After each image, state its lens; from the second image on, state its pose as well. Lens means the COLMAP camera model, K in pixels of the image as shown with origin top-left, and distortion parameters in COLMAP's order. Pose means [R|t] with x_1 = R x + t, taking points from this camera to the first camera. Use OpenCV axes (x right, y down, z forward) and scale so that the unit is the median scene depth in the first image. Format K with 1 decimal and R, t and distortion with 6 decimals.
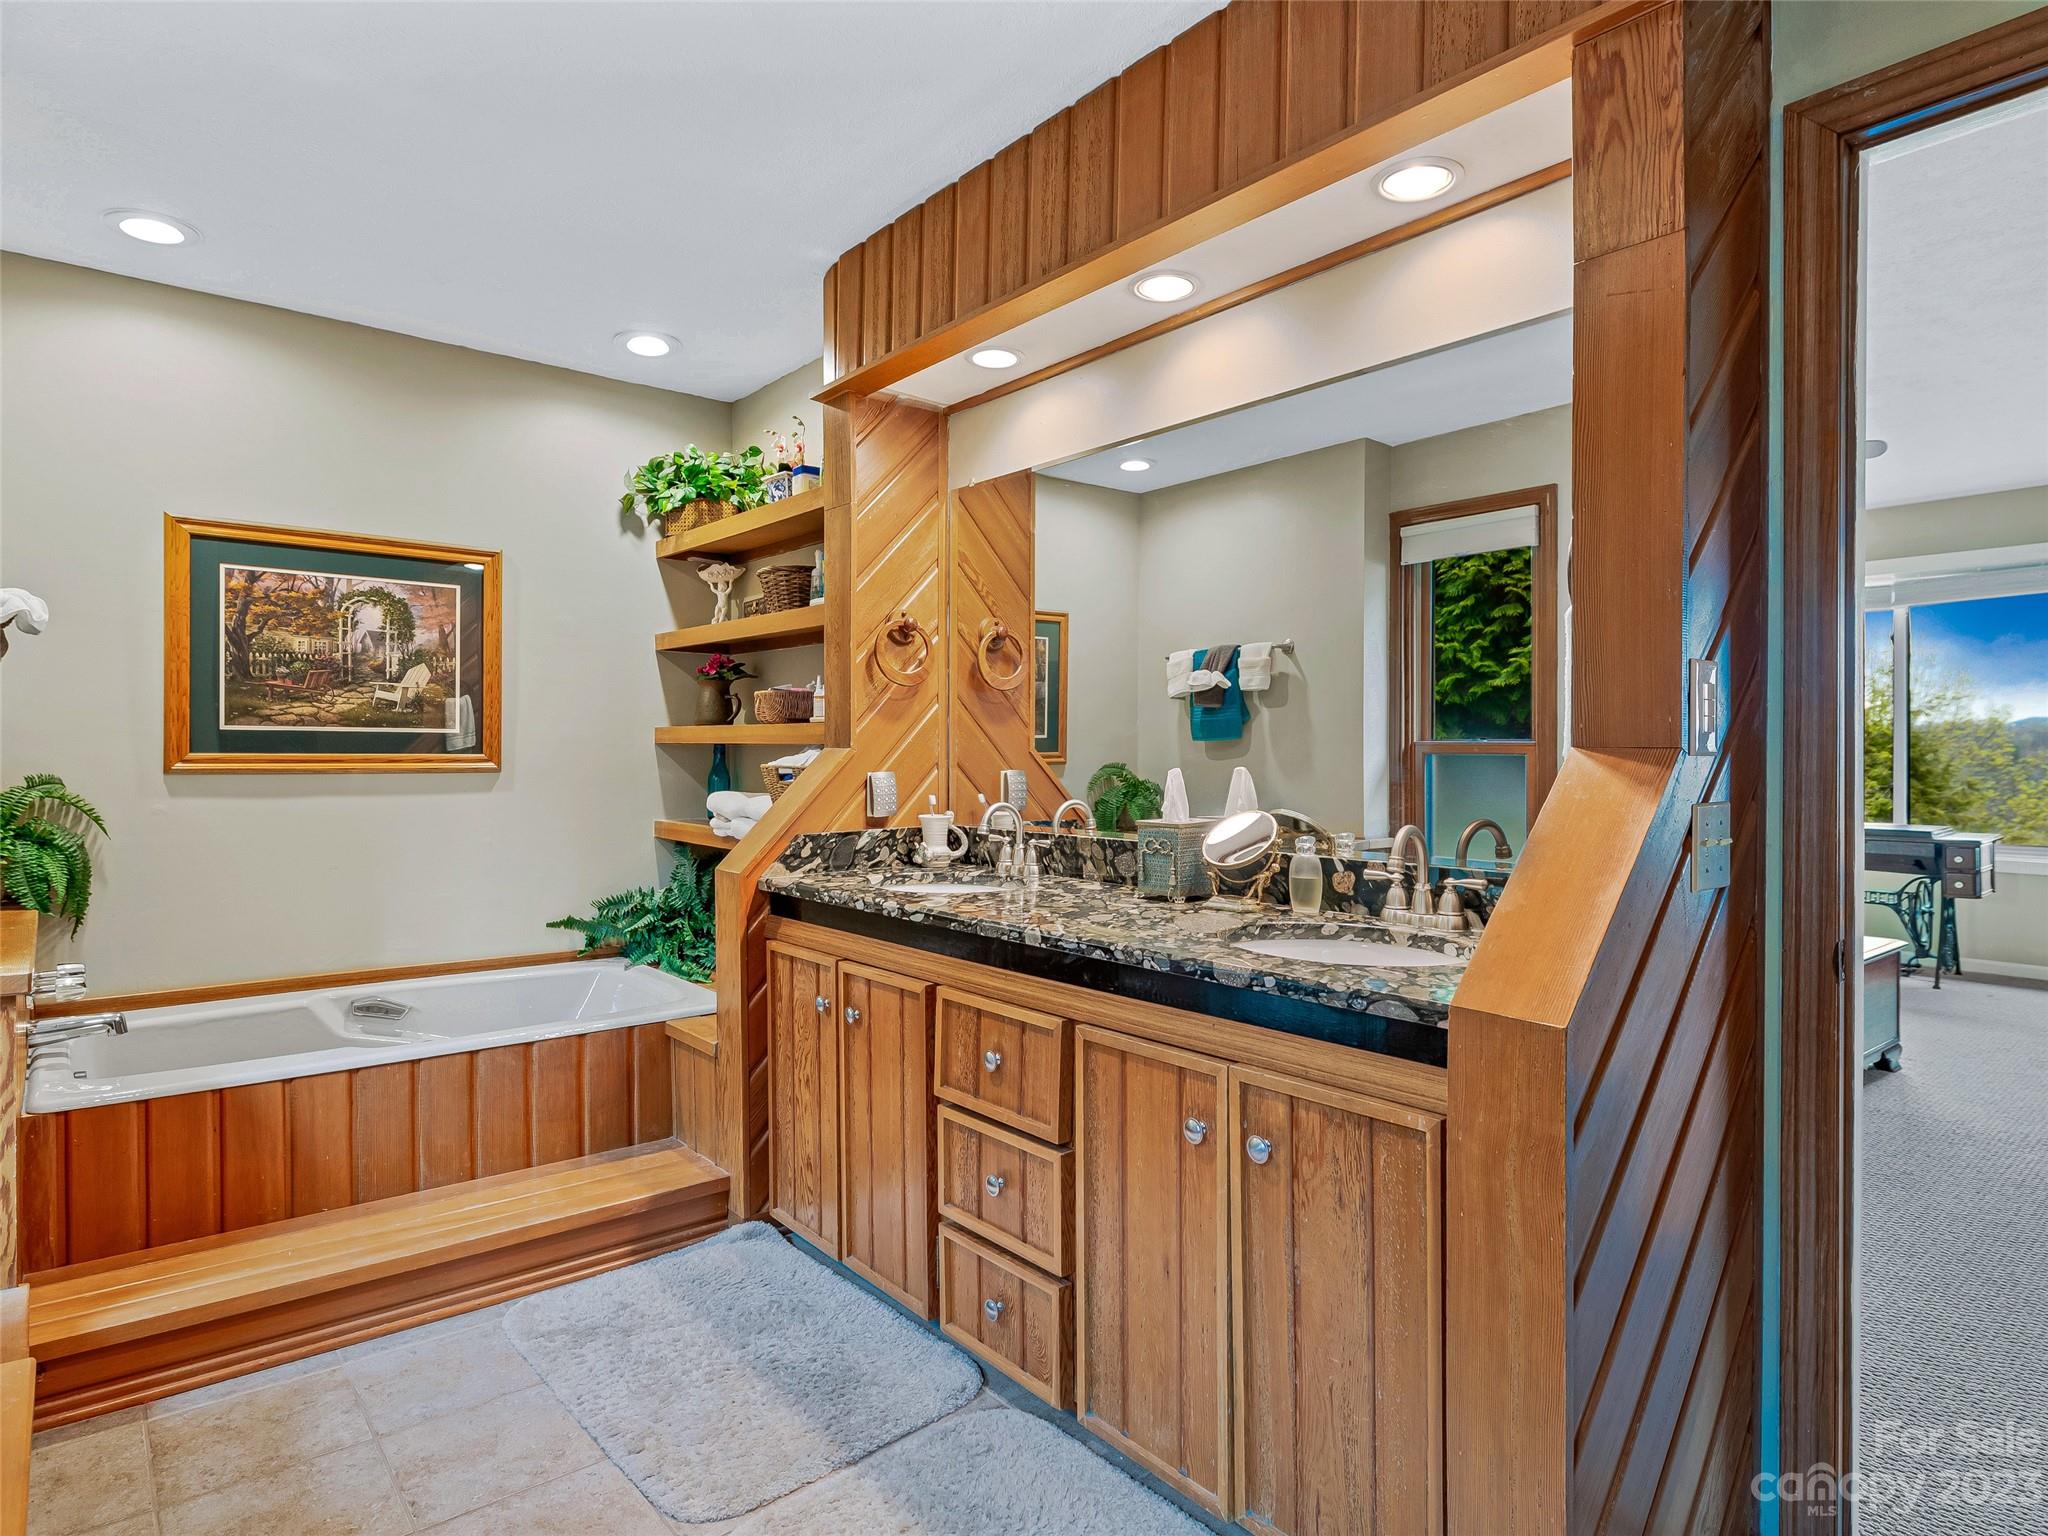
lens RADIAL K [[1105.6, 0, 1031.0], [0, 1105.6, 763.0], [0, 0, 1]] dist [0.001639, -0.003260]
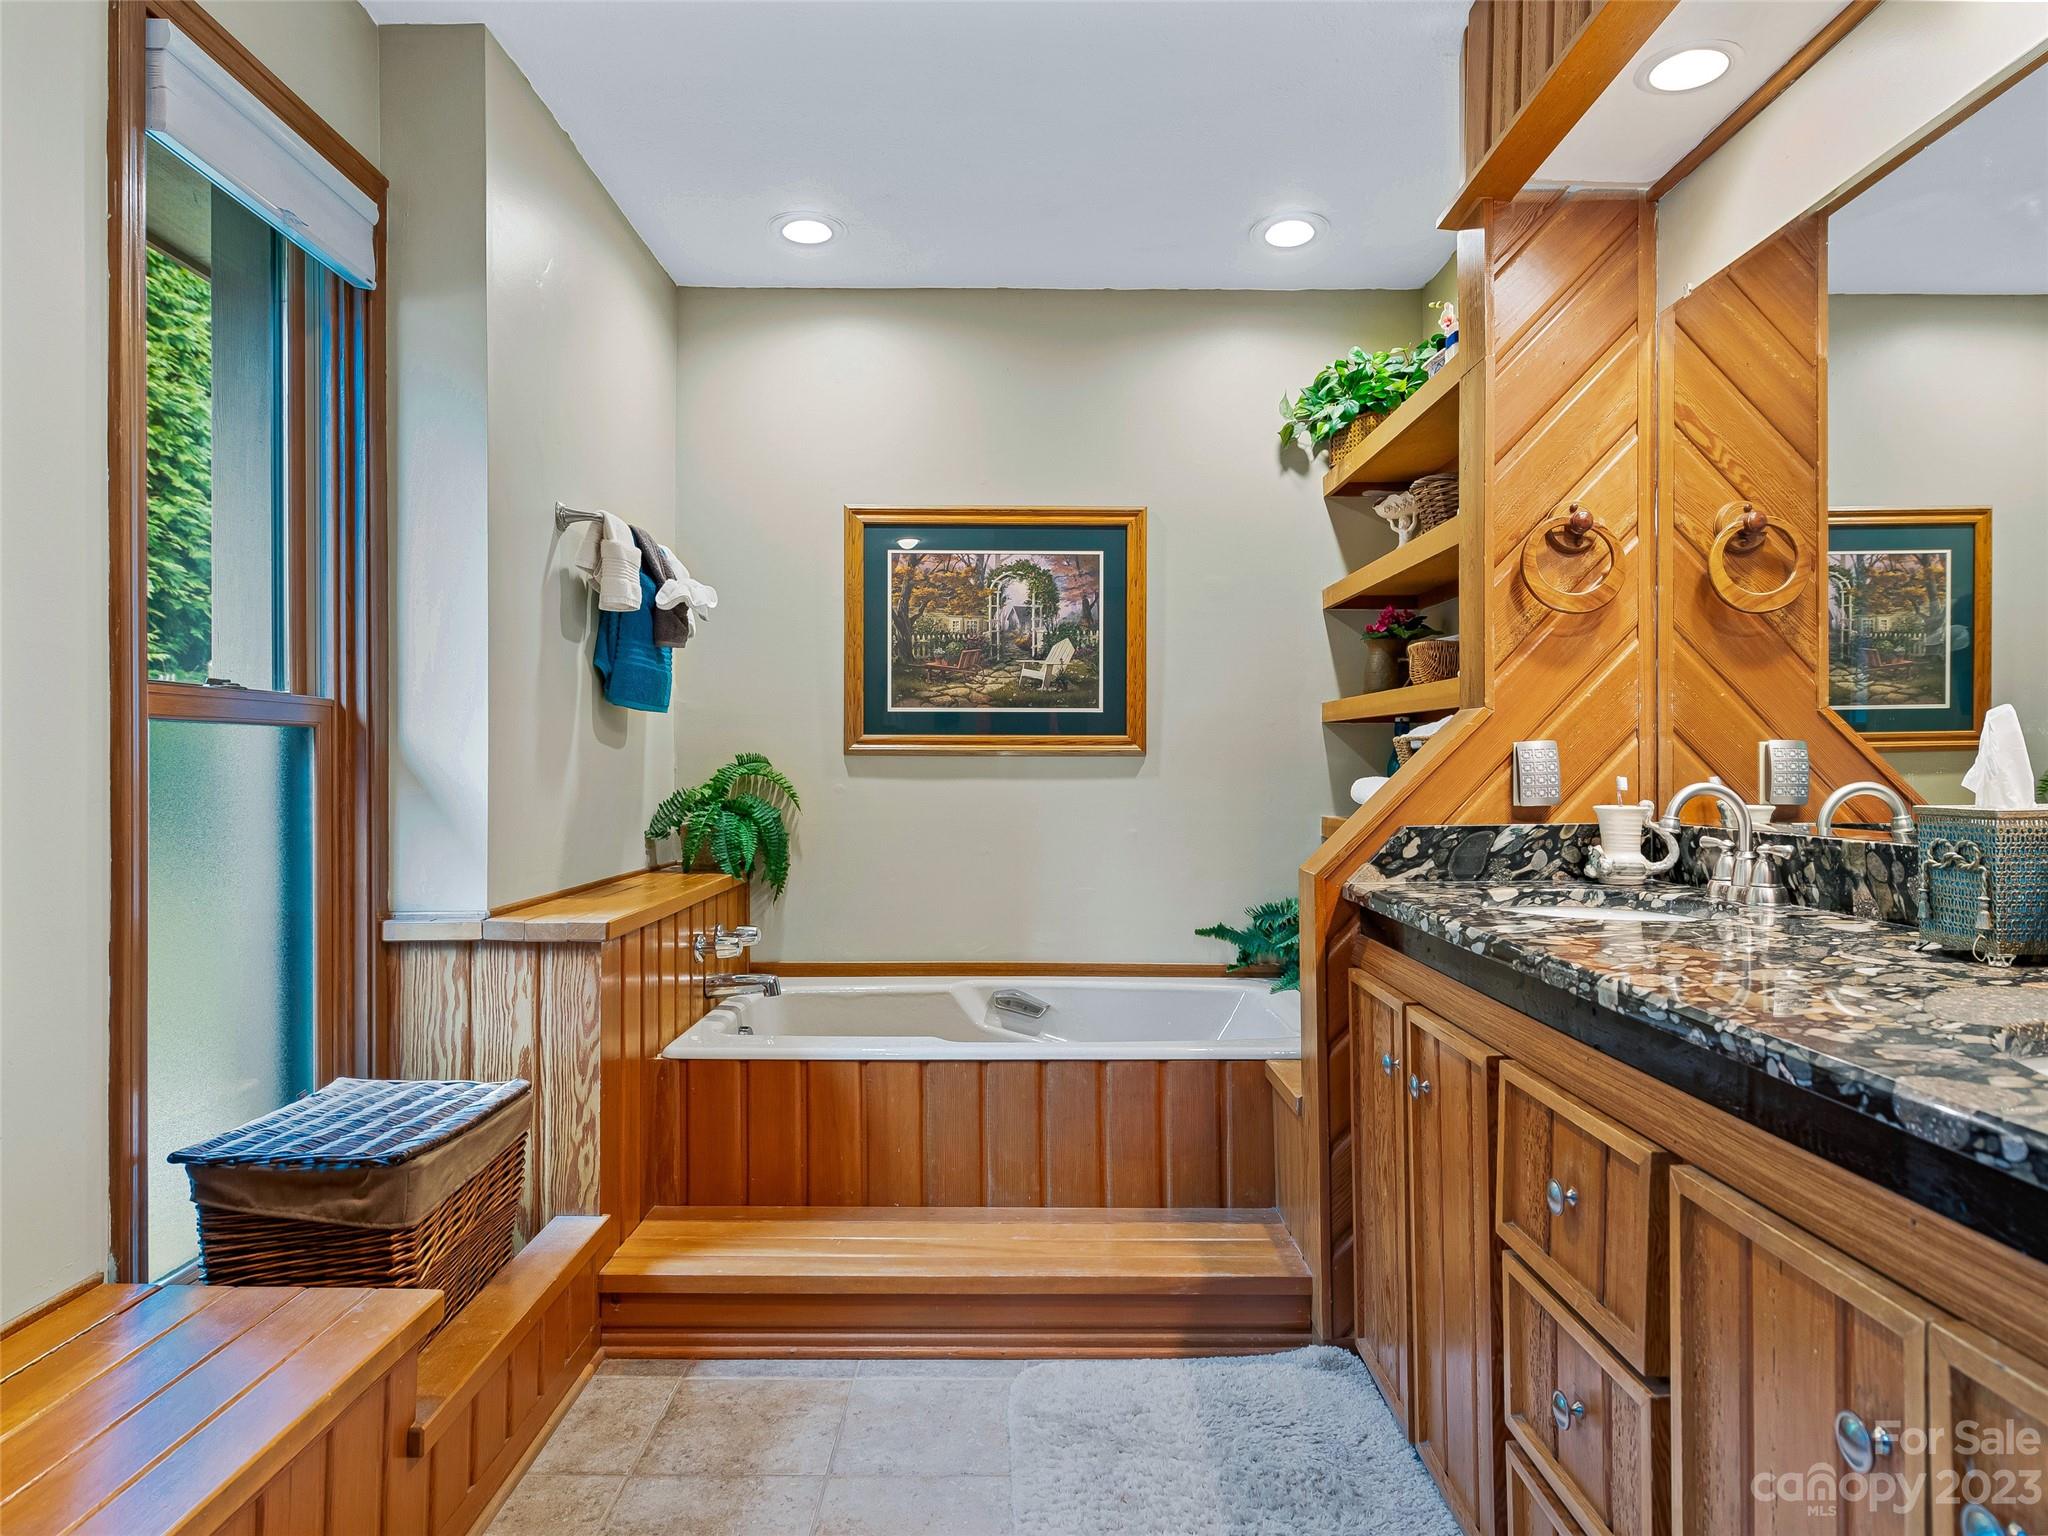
lens RADIAL K [[1264.5, 0, 1016.5], [0, 1264.5, 758.1], [0, 0, 1]] dist [0.009715, -0.003854]
pose [[0.779106, -0.004259, -0.626878, 0.107644], [-0.002226, 0.999952, -0.009561, 0.027230], [0.626889, 0.008845, 0.779059, 0.188432]]
